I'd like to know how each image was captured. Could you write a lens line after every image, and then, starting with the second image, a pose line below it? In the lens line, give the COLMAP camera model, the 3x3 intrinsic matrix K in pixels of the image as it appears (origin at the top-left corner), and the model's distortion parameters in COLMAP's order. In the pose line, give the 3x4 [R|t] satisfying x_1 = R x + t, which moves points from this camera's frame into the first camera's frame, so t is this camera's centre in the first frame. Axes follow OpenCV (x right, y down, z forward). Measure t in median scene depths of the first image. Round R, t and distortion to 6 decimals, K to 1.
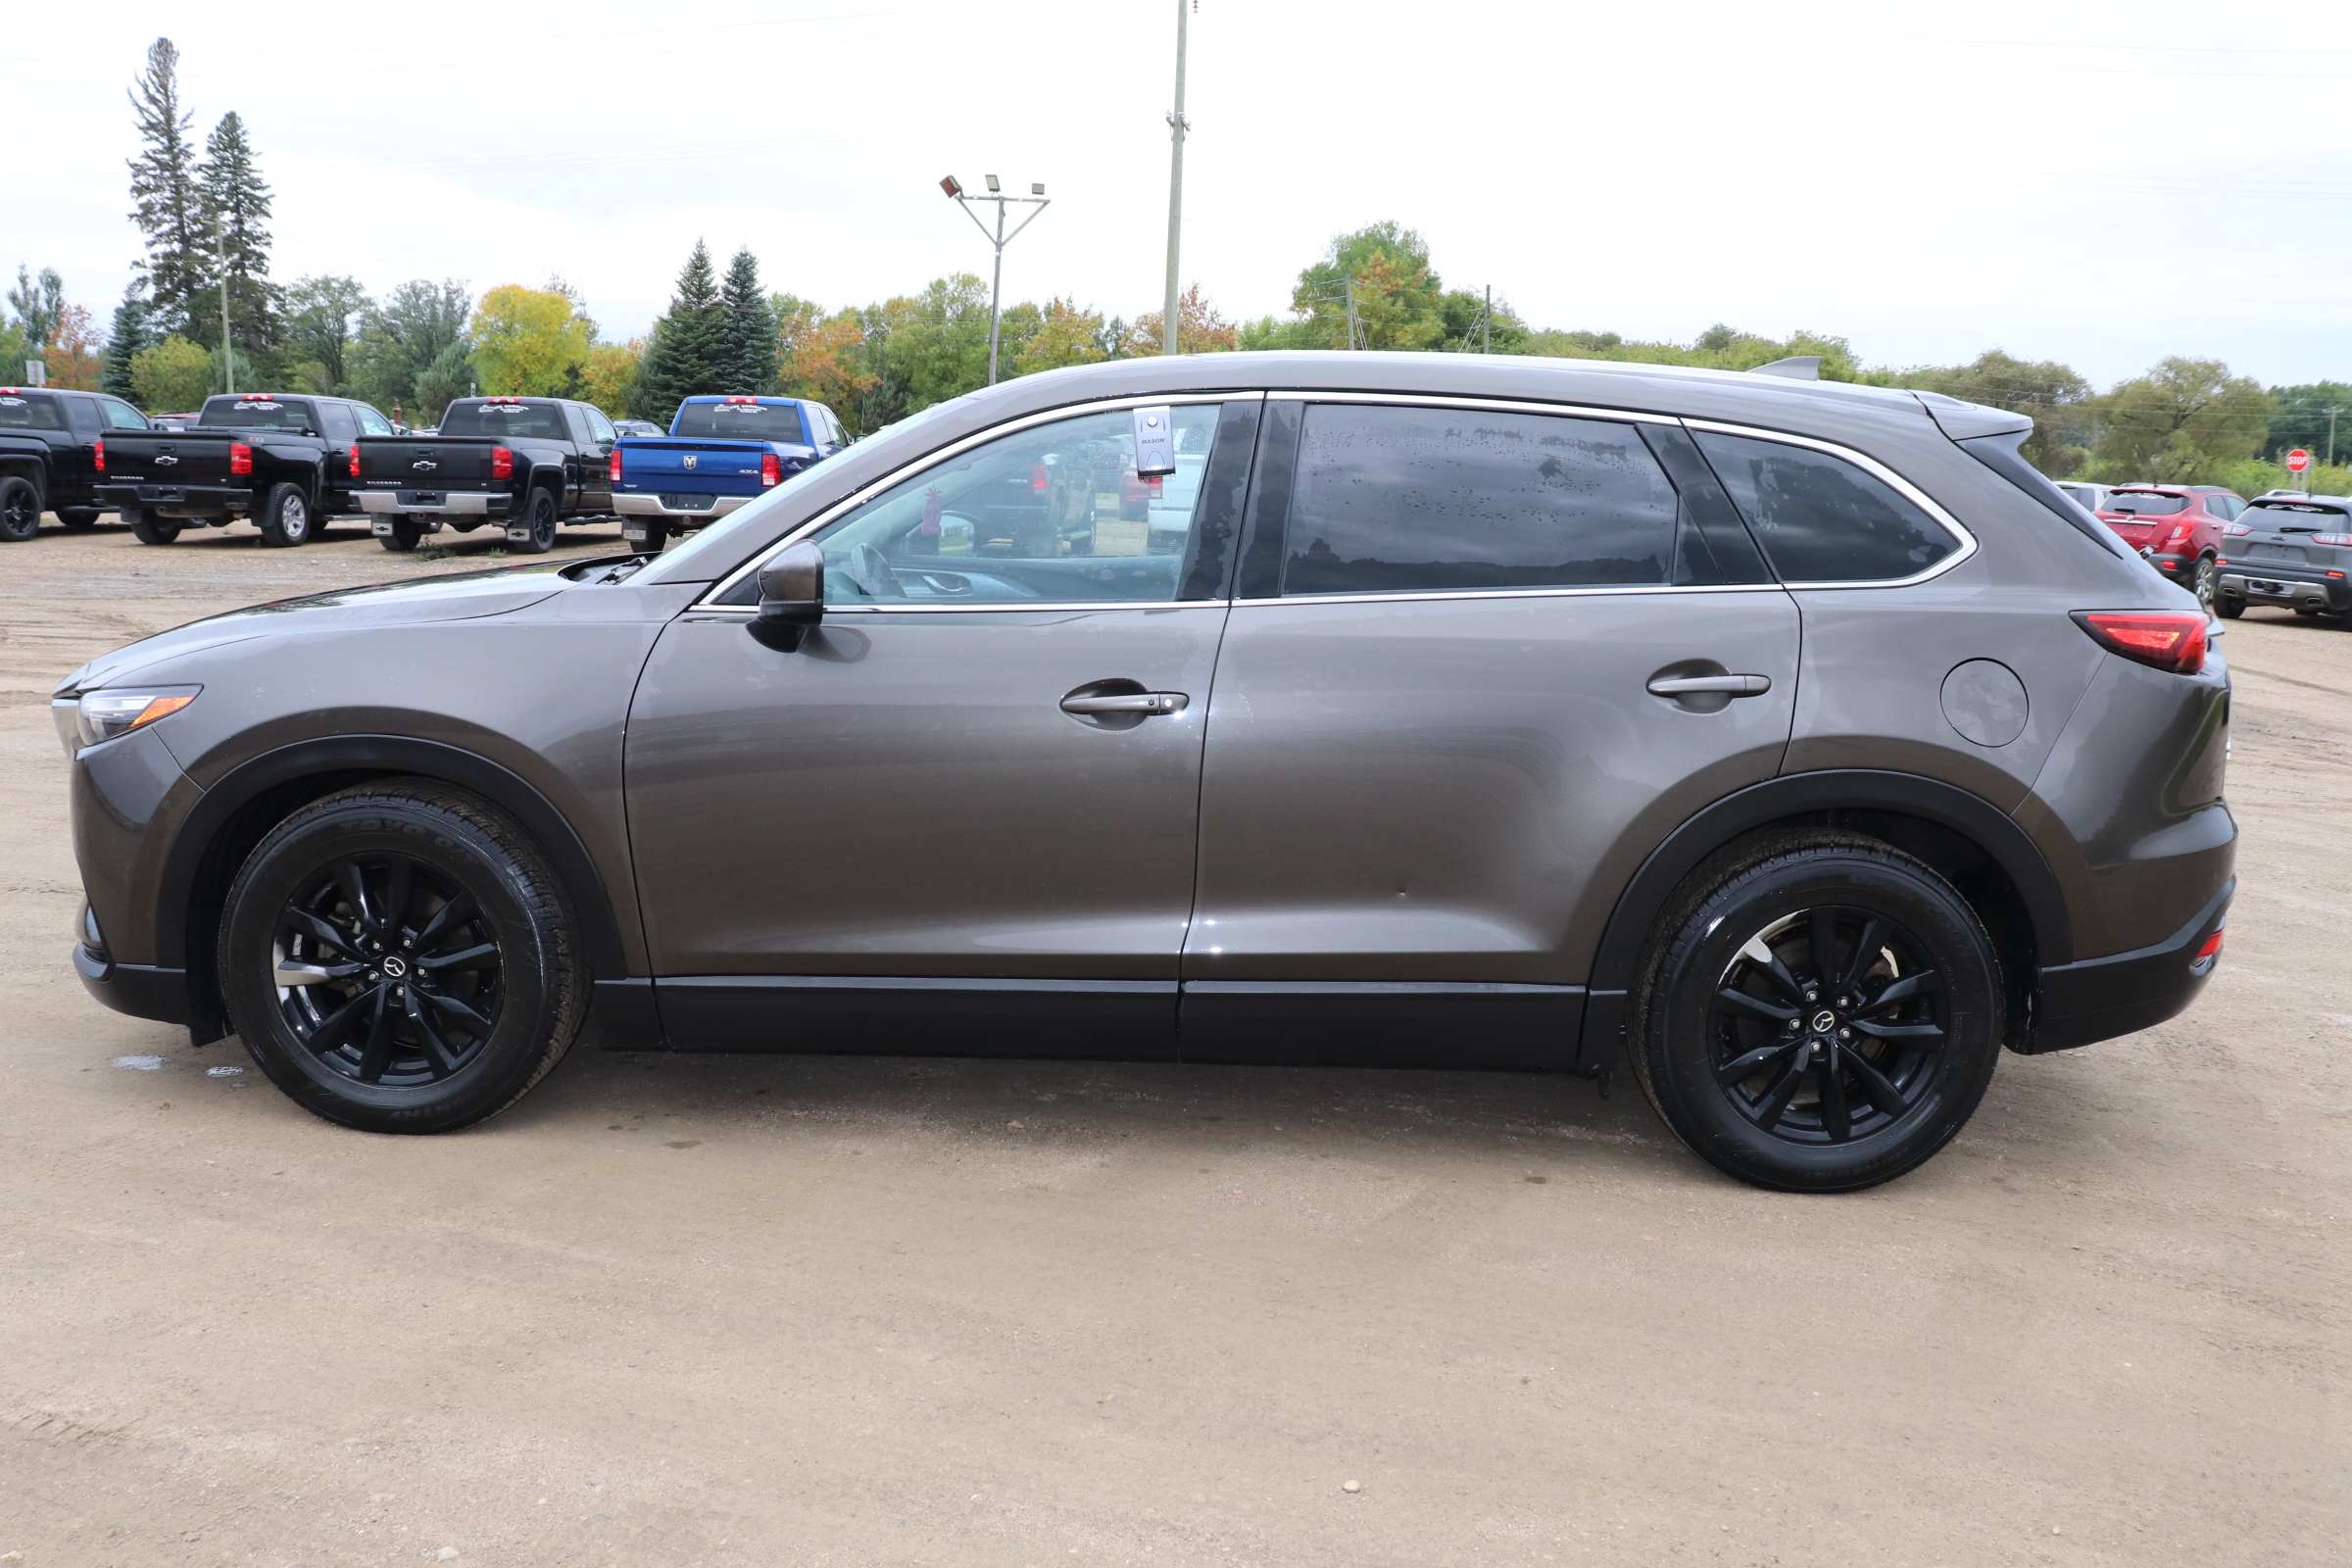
lens RADIAL K [[1906.2, 0, 1186.3], [0, 1906.2, 785.9], [0, 0, 1]] dist [-0.146114, 0.107862]
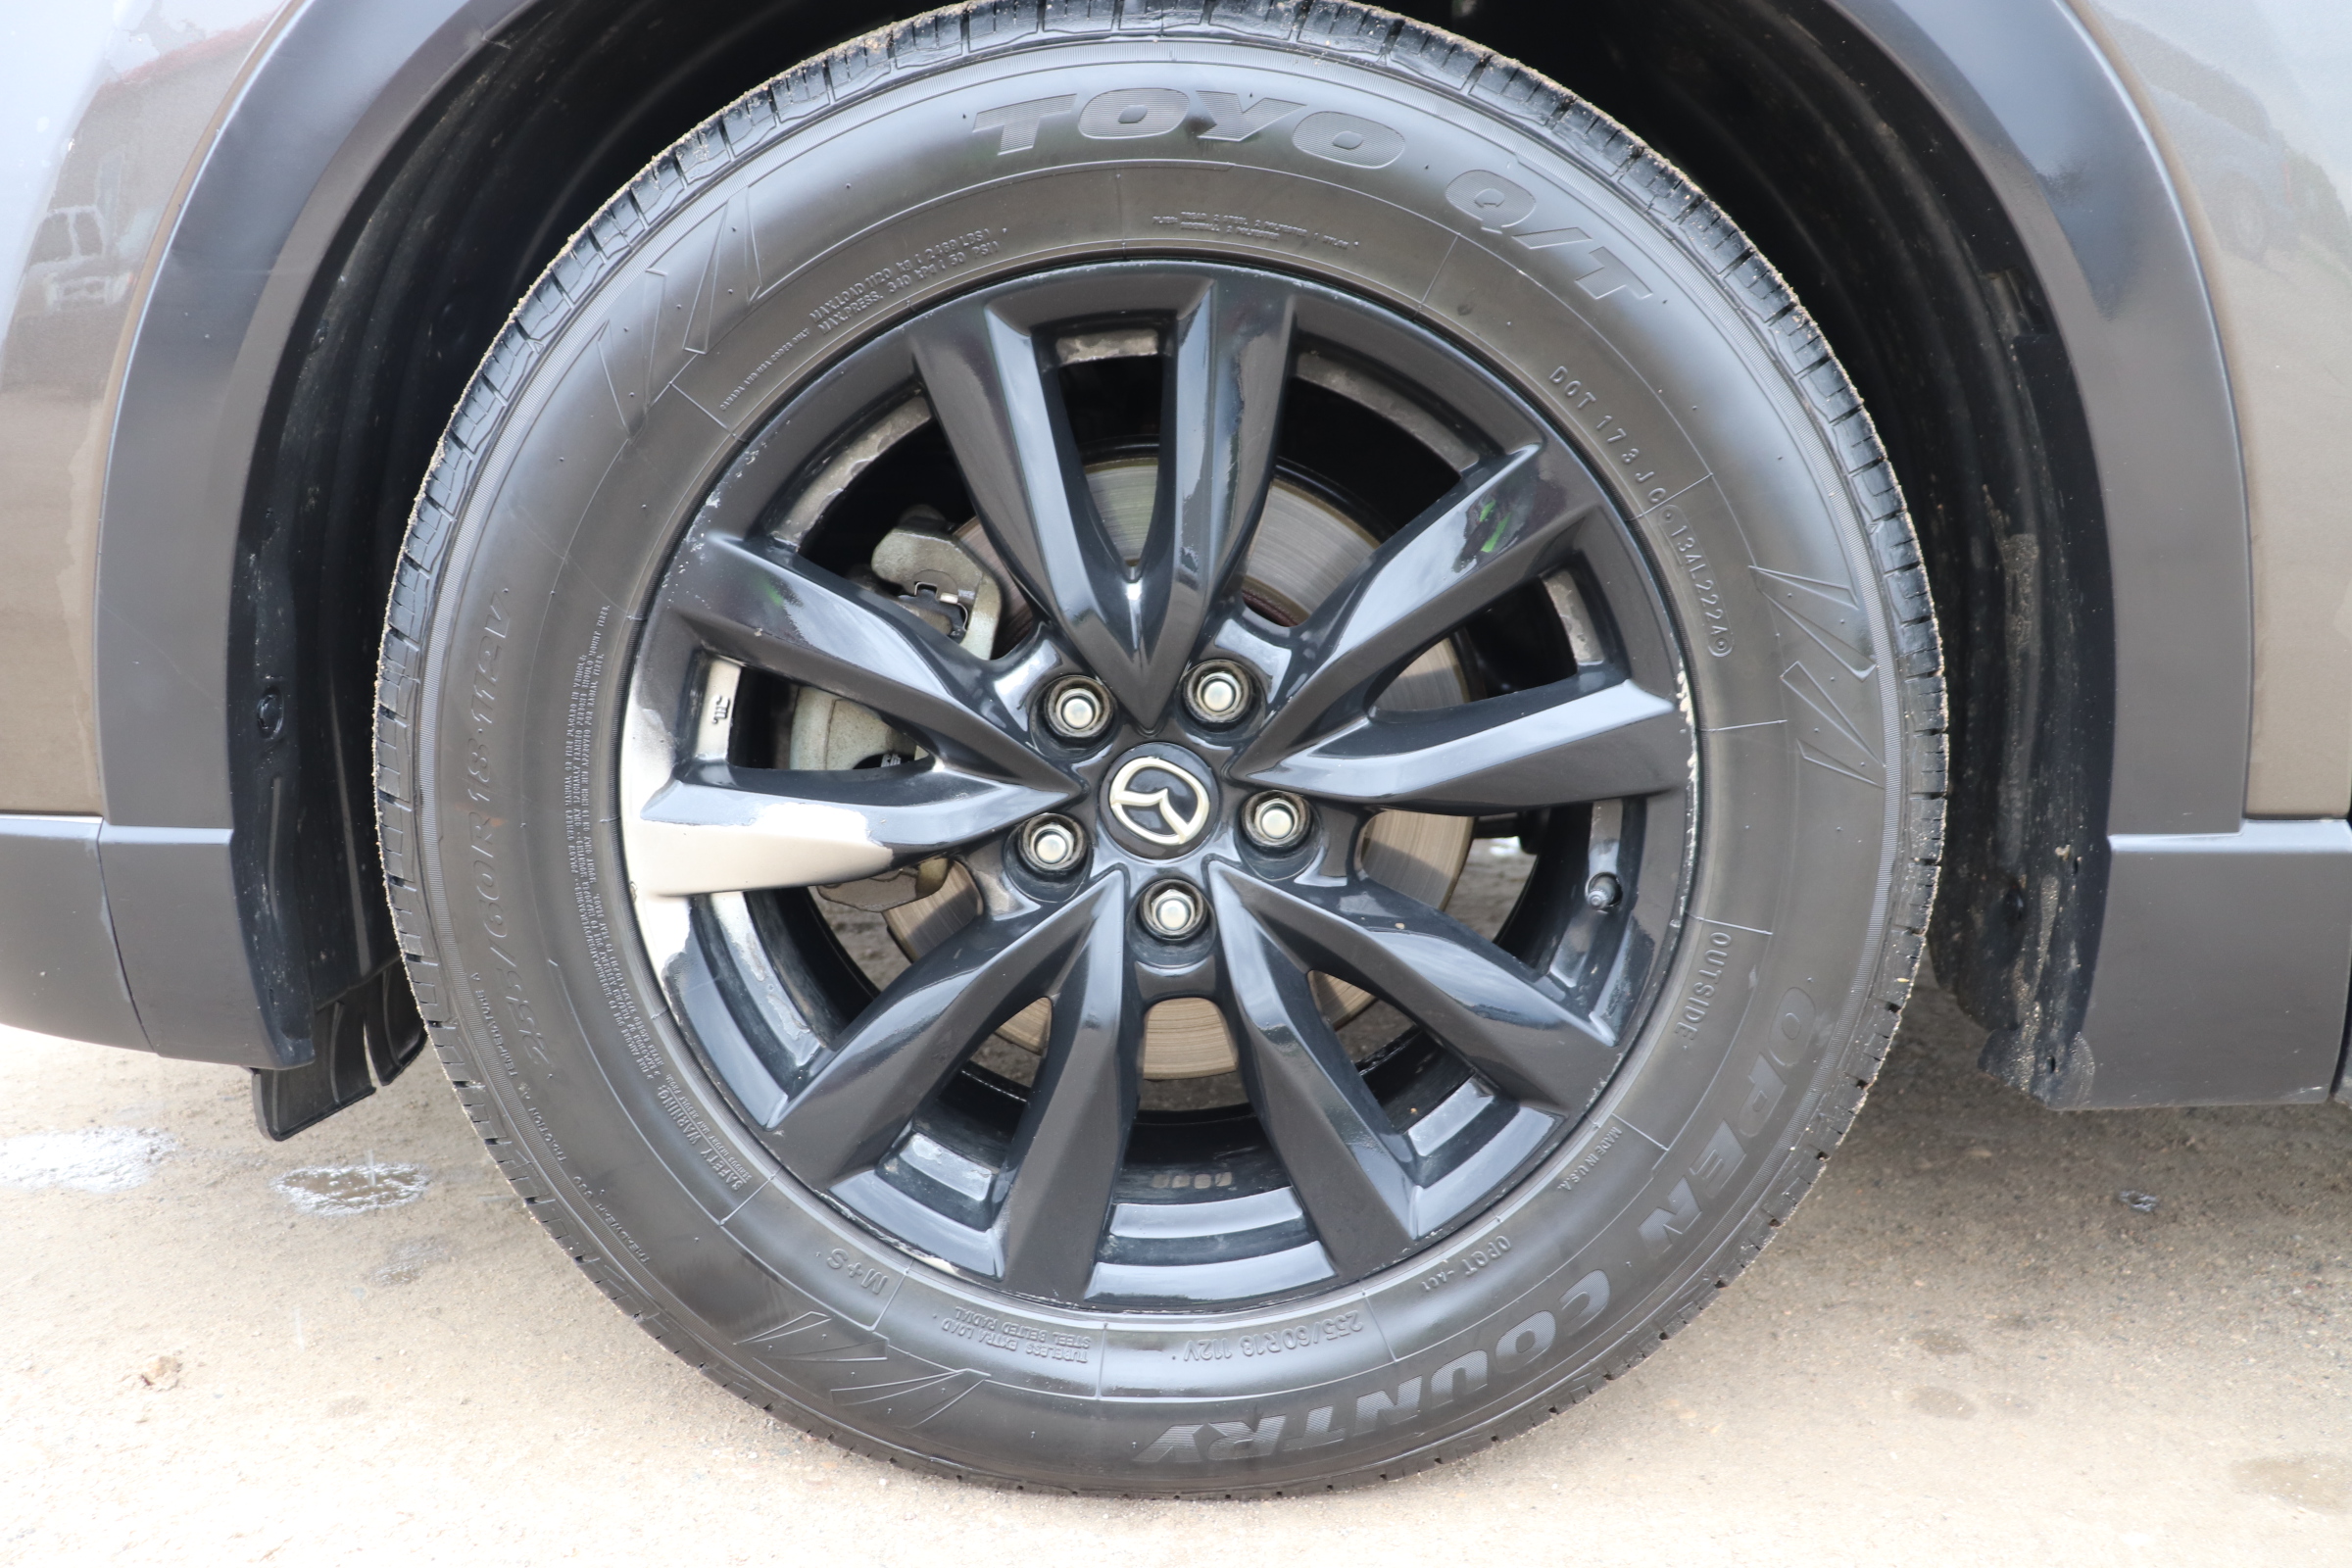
lens RADIAL K [[1906.2, 0, 1177.7], [0, 1906.2, 790.0], [0, 0, 1]] dist [-0.146114, 0.107862]
pose [[0.999889, -0.012964, -0.007377, -0.421720], [0.013500, 0.996865, 0.077963, 0.078077], [0.006343, -0.078054, 0.996929, 0.769810]]
